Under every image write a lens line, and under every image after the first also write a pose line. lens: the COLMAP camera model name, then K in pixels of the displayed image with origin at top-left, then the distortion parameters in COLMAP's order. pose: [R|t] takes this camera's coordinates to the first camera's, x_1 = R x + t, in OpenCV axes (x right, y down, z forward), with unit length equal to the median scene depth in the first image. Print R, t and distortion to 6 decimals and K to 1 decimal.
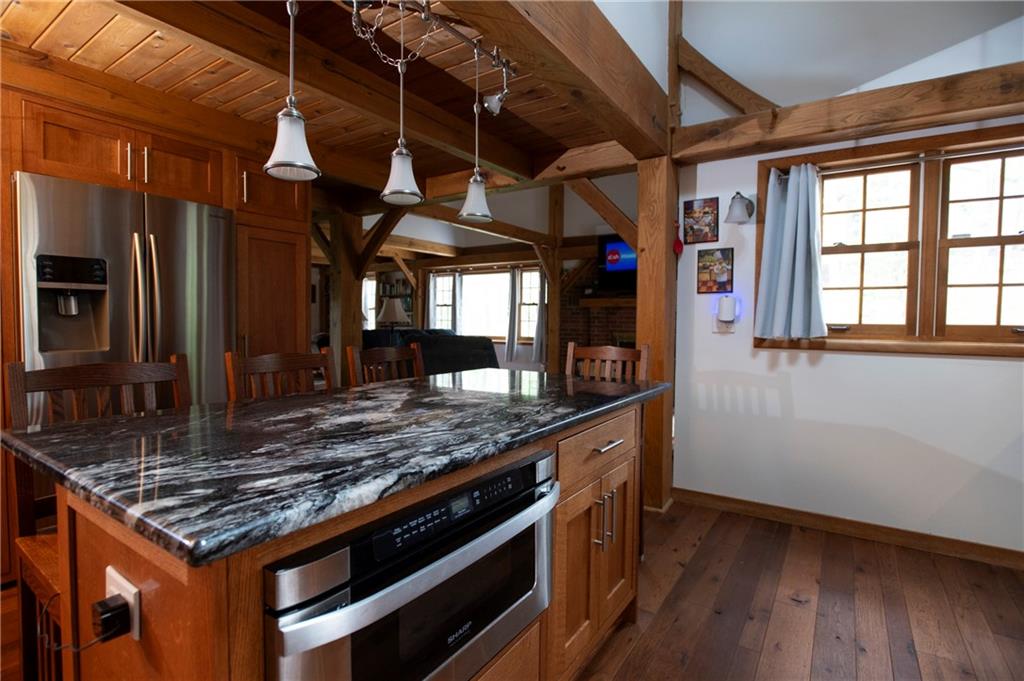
lens RADIAL K [[501.7, 0, 504.5], [0, 501.7, 336.6], [0, 0, 1]] dist [-0.003609, -0.000329]
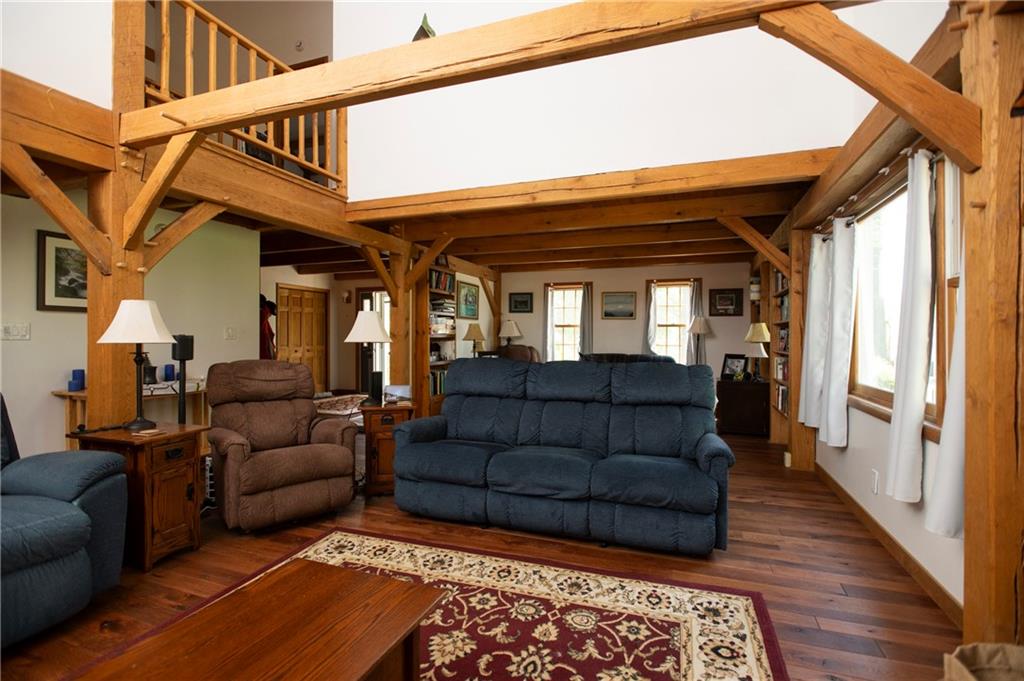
lens RADIAL K [[488.5, 0, 512.0], [0, 488.5, 340.5], [0, 0, 1]] dist [-0.013116, -0.000052]
pose [[0.246342, -0.000135, -0.969183, 0.683728], [-0.034570, 0.999362, -0.008926, -0.081884], [0.968566, 0.035704, 0.246181, 2.312974]]
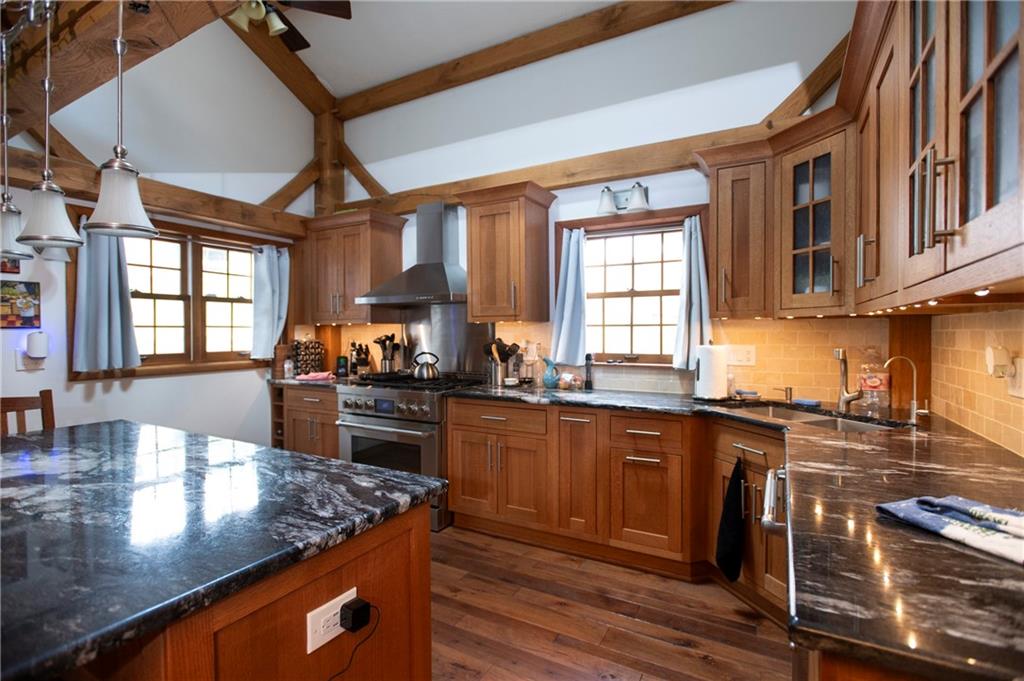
lens RADIAL K [[485.4, 0, 514.8], [0, 485.4, 336.6], [0, 0, 1]] dist [-0.012298, -0.000227]
pose [[-0.098832, -0.019345, 0.994916, -0.617056], [0.040163, 0.998919, 0.023412, -0.061831], [-0.994293, 0.042273, -0.097948, 0.191436]]
